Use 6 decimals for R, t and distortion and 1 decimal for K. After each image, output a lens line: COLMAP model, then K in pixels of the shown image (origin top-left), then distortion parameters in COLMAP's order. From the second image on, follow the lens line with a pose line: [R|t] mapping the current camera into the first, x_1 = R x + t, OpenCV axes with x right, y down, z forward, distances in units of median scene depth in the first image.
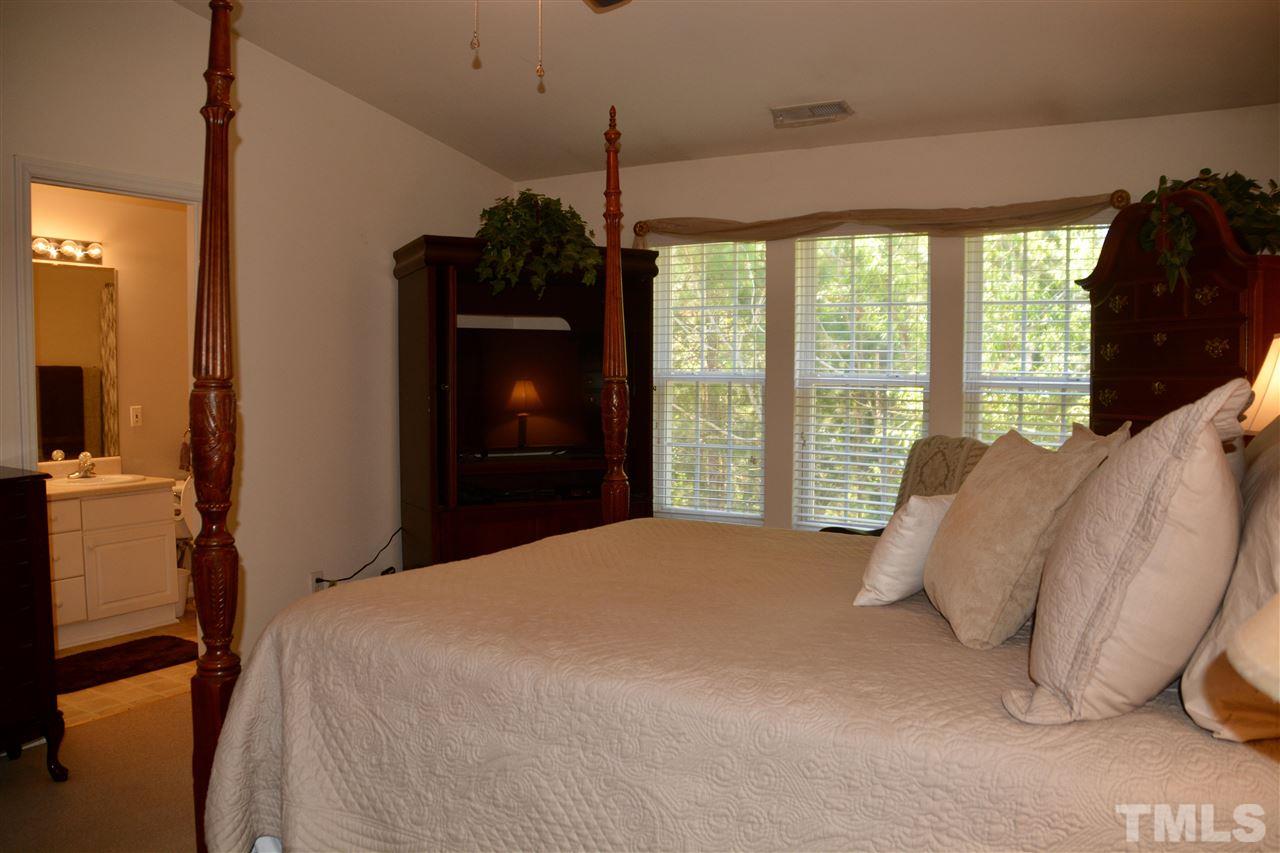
lens RADIAL K [[1016.0, 0, 636.9], [0, 1016.0, 423.1], [0, 0, 1]] dist [-0.165217, 0.077170]
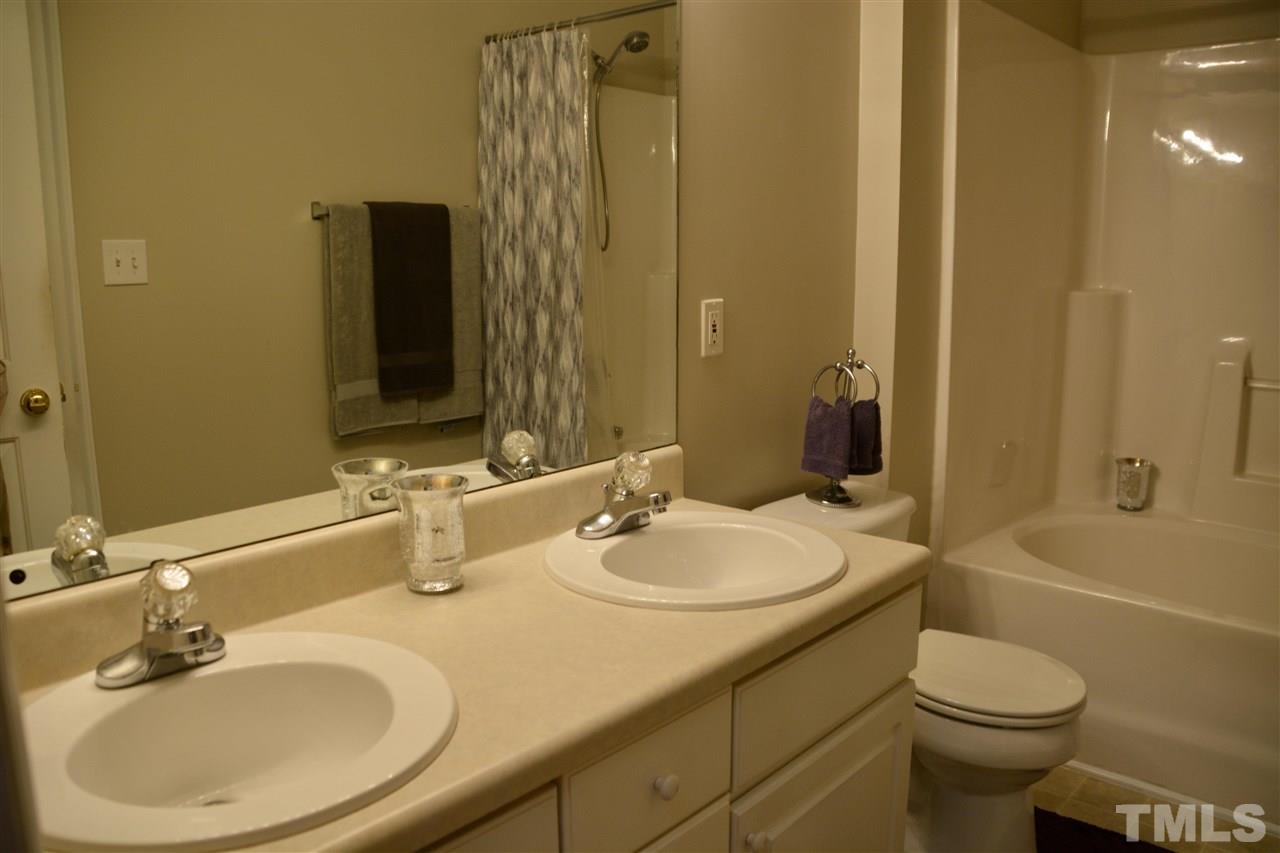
lens RADIAL K [[1016.0, 0, 639.5], [0, 1016.0, 428.4], [0, 0, 1]] dist [-0.165217, 0.077170]
pose [[0.983720, 0.037536, -0.175743, -0.385037], [-0.014273, 0.991173, 0.131801, -0.015334], [0.179139, -0.127147, 0.975573, 0.515829]]
